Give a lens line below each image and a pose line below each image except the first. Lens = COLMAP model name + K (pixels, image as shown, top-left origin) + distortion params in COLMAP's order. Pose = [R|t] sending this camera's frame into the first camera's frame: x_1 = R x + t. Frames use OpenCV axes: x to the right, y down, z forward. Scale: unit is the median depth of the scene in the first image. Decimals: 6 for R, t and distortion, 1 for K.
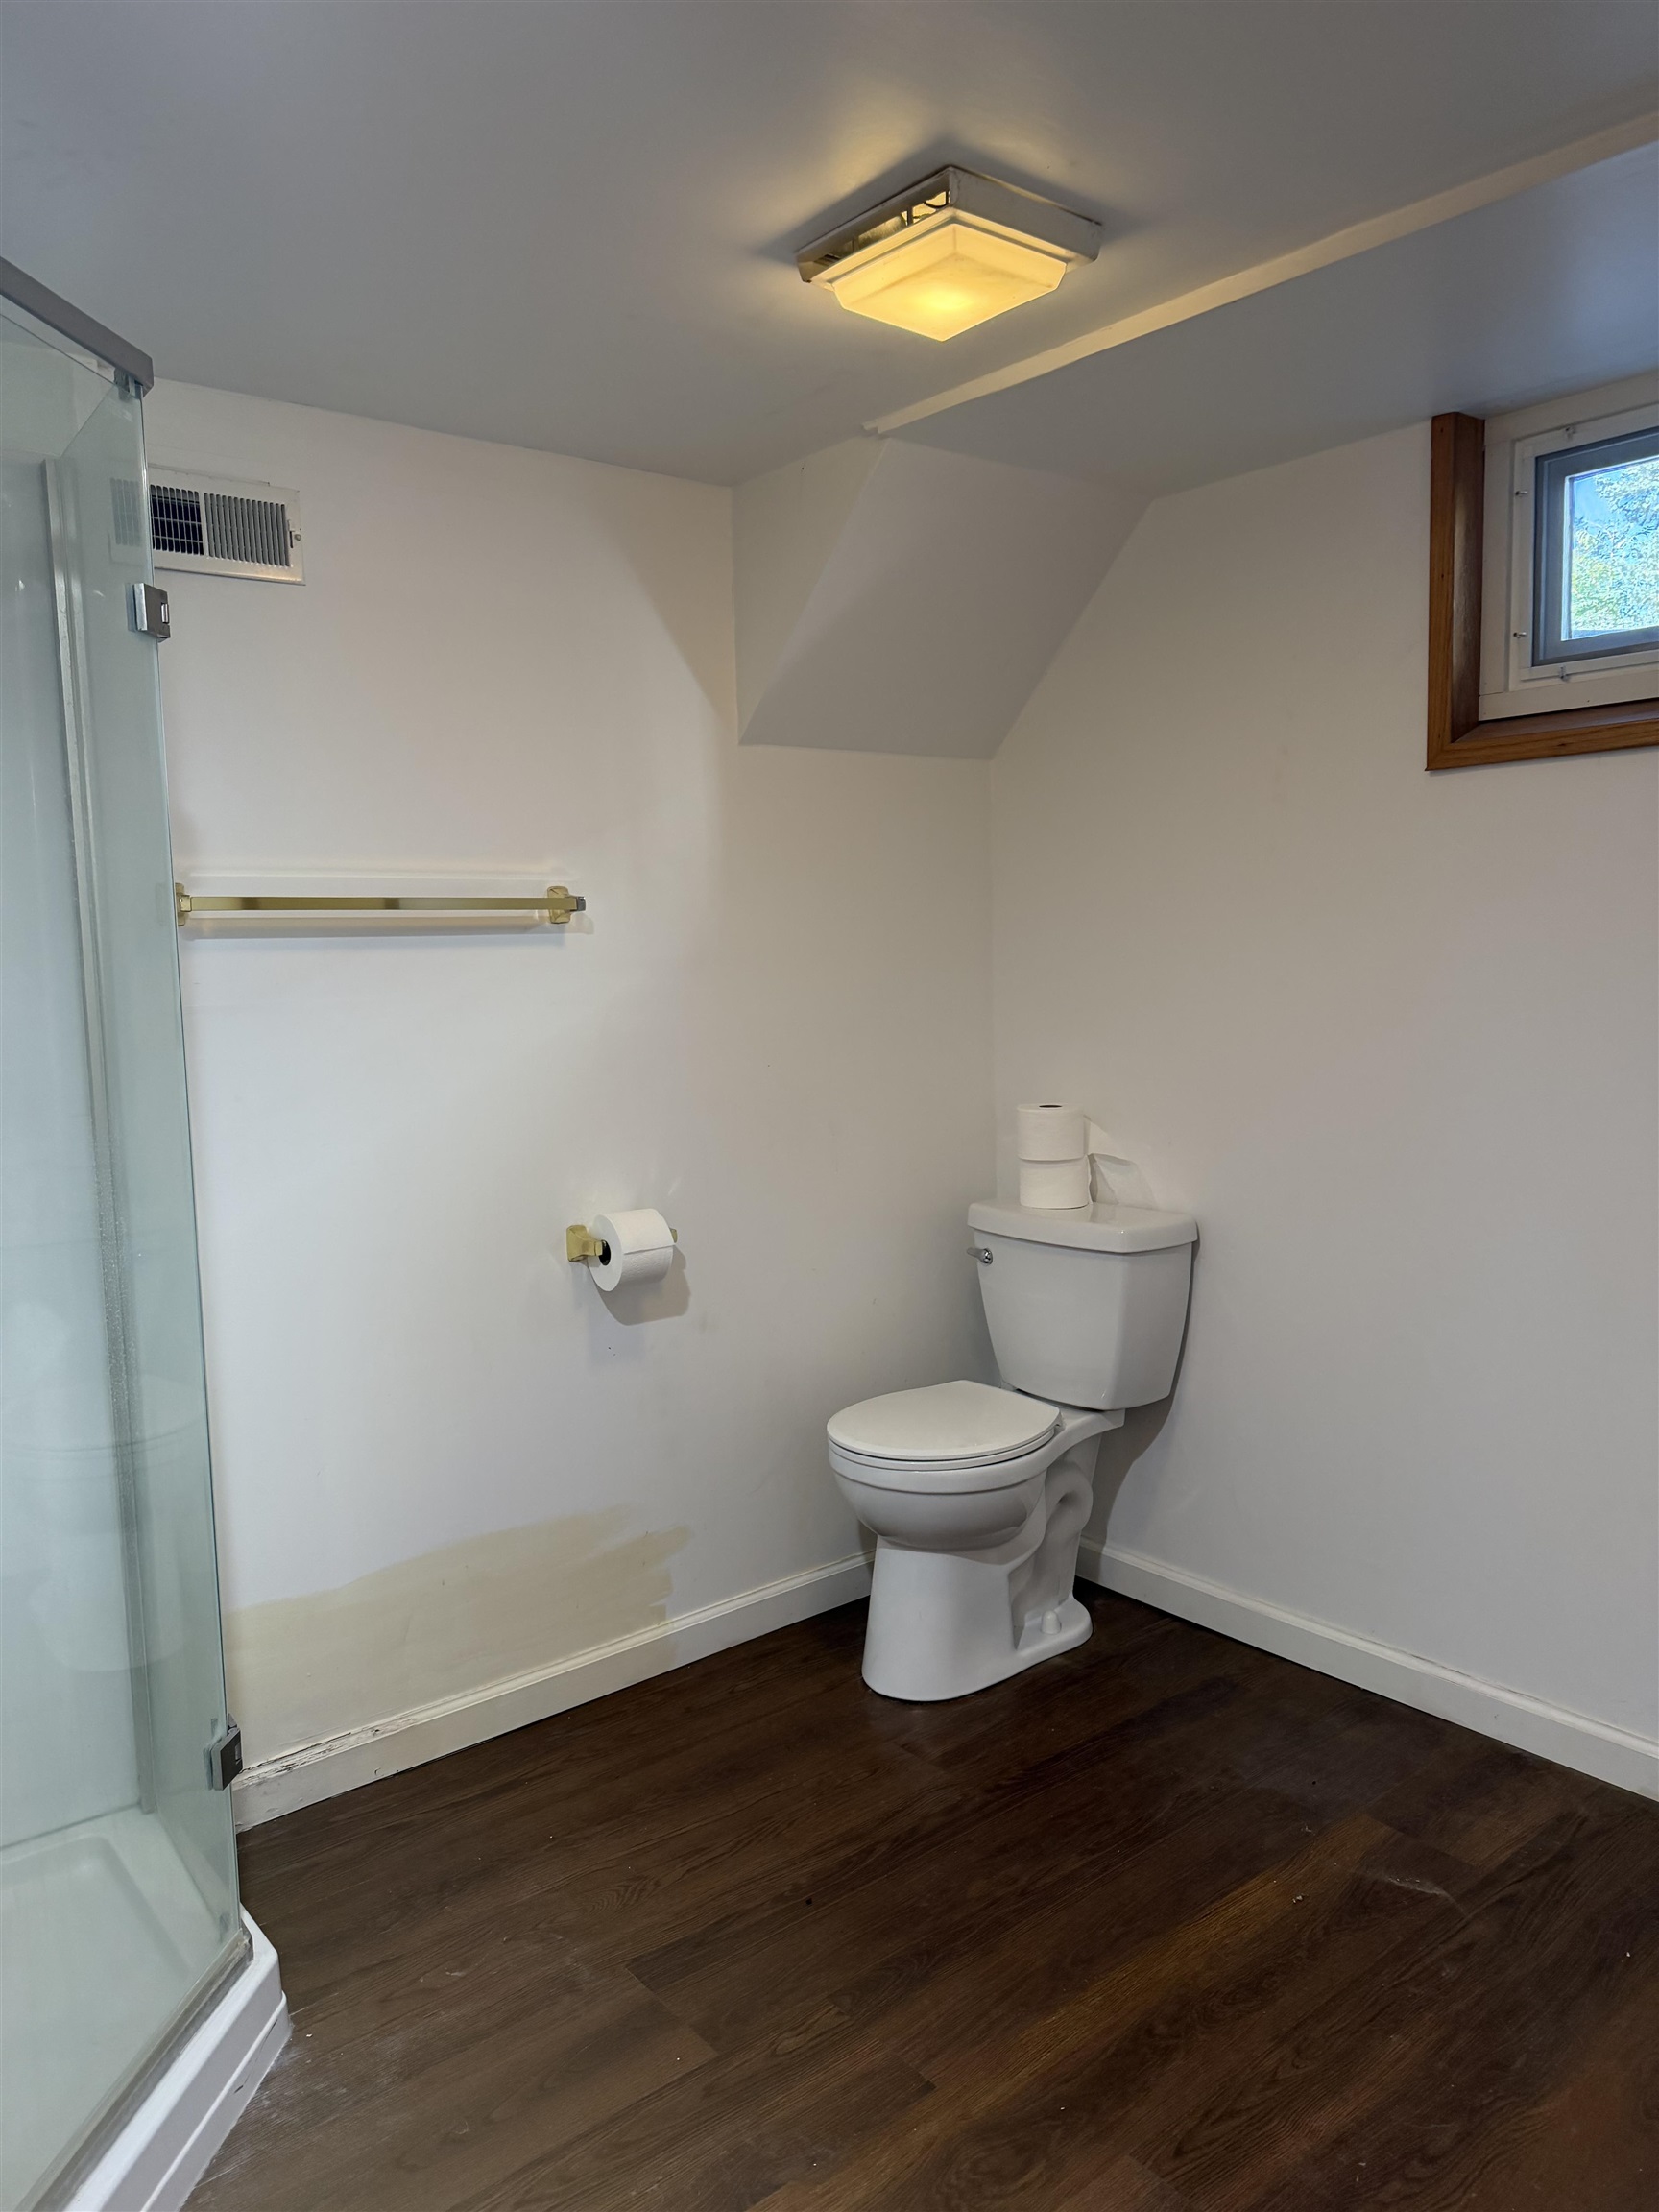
lens RADIAL K [[1572.5, 0, 830.0], [0, 1572.5, 1103.4], [0, 0, 1]] dist [0.000967, 0.001209]
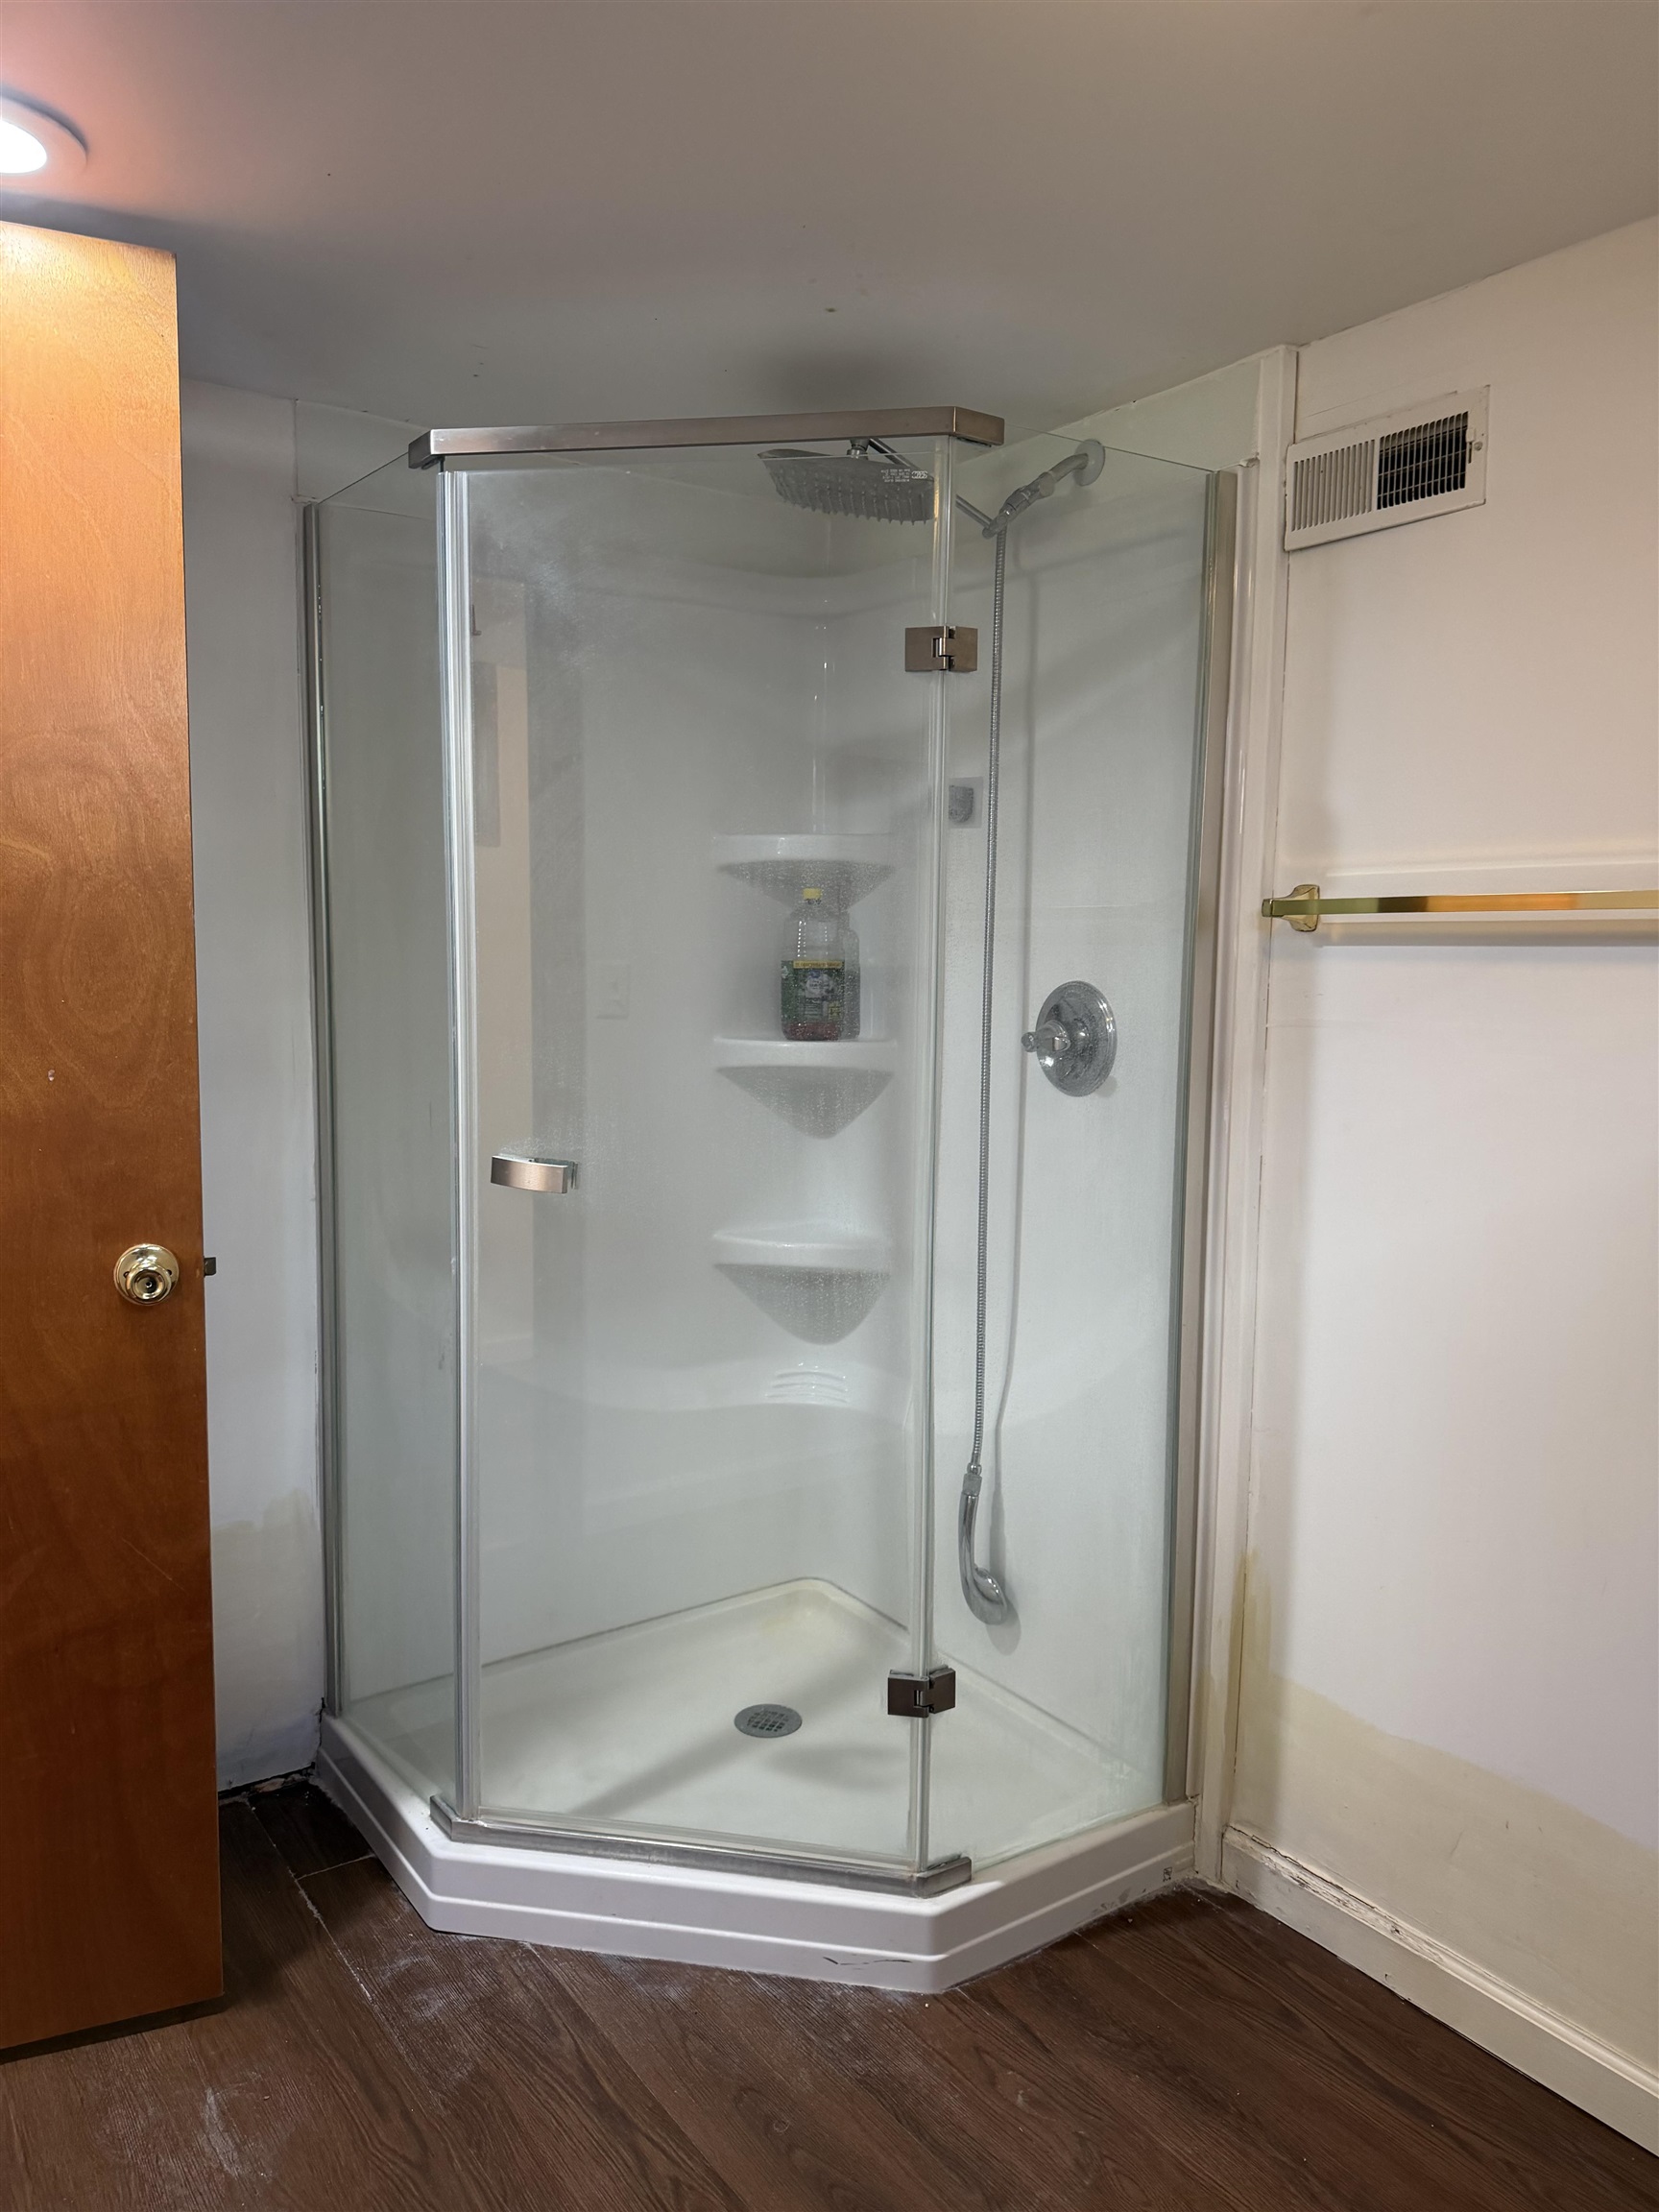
lens RADIAL K [[1572.5, 0, 828.4], [0, 1572.5, 1112.6], [0, 0, 1]] dist [0.000967, 0.001209]
pose [[-0.075292, 0.127488, -0.988978, 0.521039], [-0.105314, 0.985230, 0.135023, -0.101122], [0.991585, 0.114319, -0.060753, 0.776244]]
